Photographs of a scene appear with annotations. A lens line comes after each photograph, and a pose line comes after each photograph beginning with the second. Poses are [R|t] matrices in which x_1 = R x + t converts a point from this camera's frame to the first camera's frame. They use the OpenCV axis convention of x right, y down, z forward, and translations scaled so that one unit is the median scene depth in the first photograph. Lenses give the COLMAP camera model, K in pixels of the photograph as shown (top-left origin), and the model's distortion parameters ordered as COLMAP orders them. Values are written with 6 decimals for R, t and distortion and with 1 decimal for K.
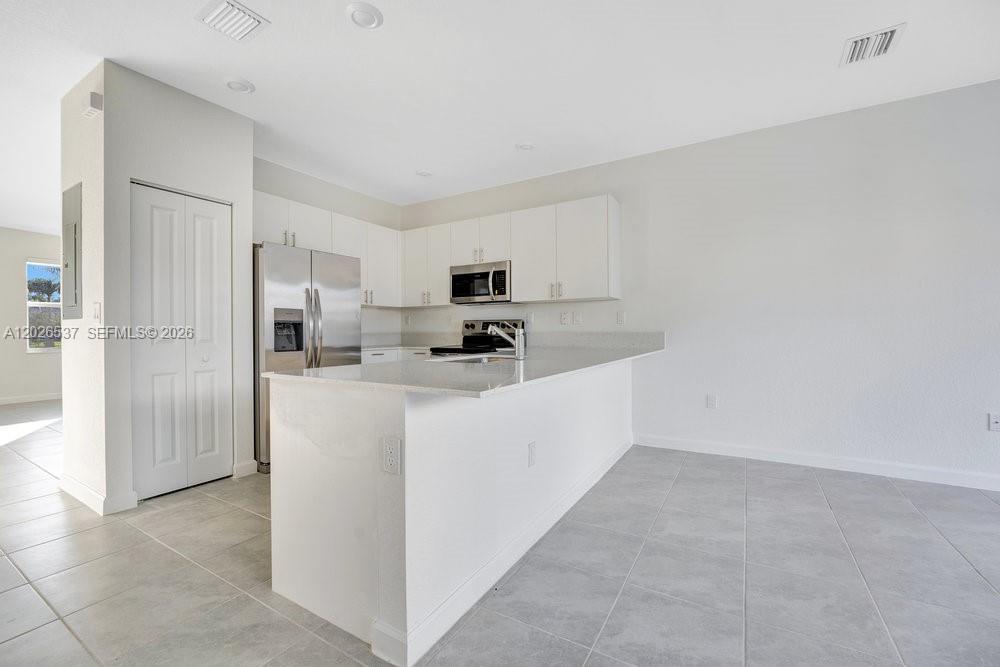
lens RADIAL K [[416.7, 0, 499.3], [0, 416.7, 339.4], [0, 0, 1]] dist [-0.015460, -0.000101]
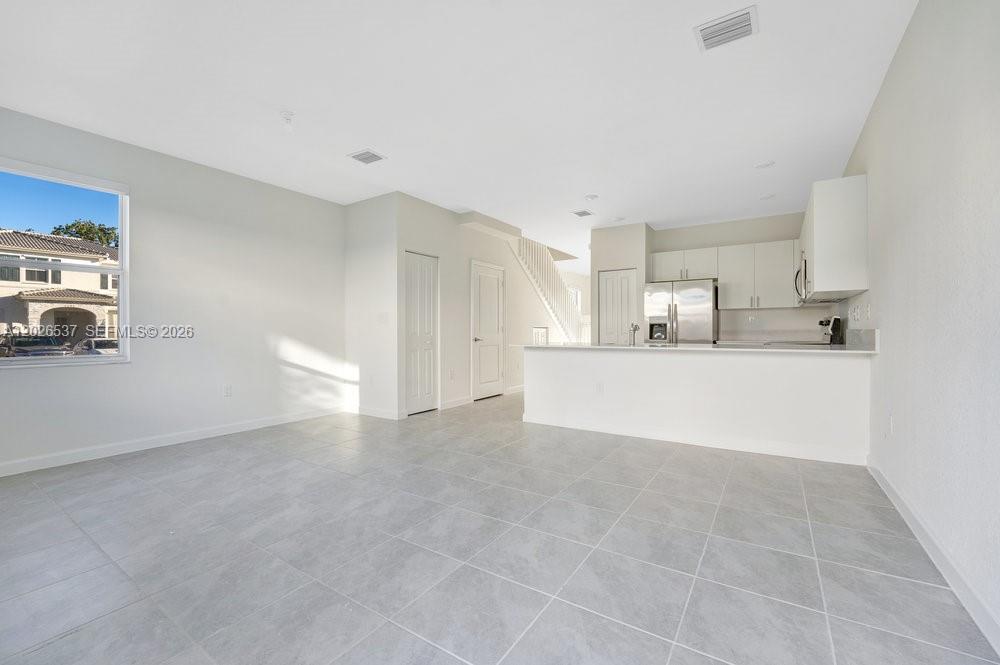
lens RADIAL K [[416.7, 0, 499.3], [0, 416.7, 338.4], [0, 0, 1]] dist [-0.015460, -0.000101]
pose [[-0.042472, 0.022229, -0.998850, 1.159377], [-0.014500, 0.999633, 0.022863, -0.007405], [0.998992, 0.015454, -0.042134, 0.312335]]
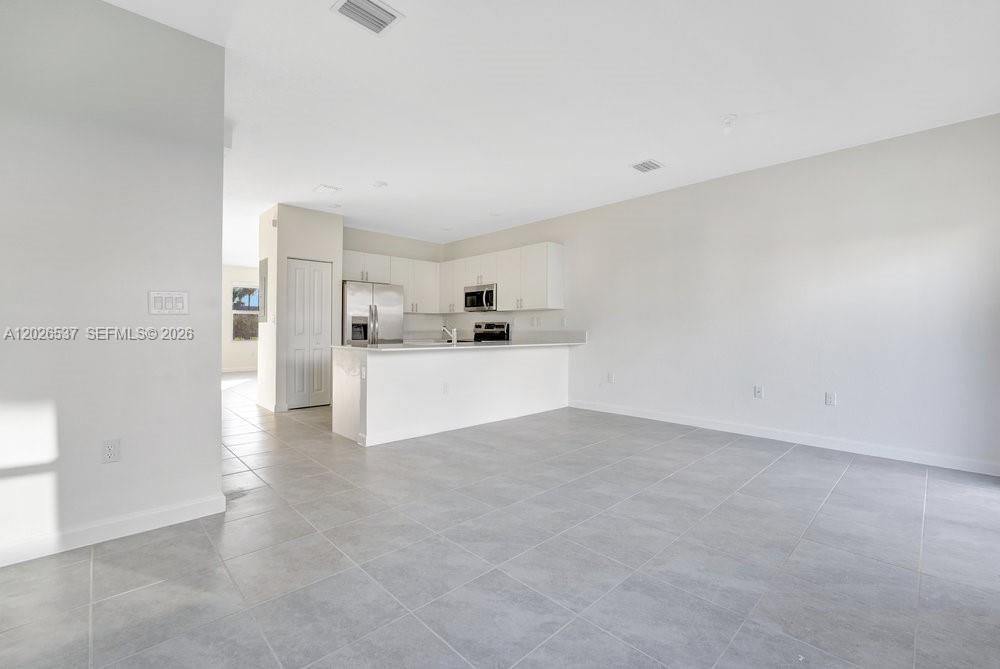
lens RADIAL K [[428.0, 0, 500.0], [0, 428.0, 334.5], [0, 0, 1]] dist [-0.021113, -0.000191]
pose [[0.965926, 0.010204, -0.258619, 0.480107], [-0.013165, 0.999866, -0.009723, 0.012430], [0.258485, 0.012796, 0.965931, -0.545717]]
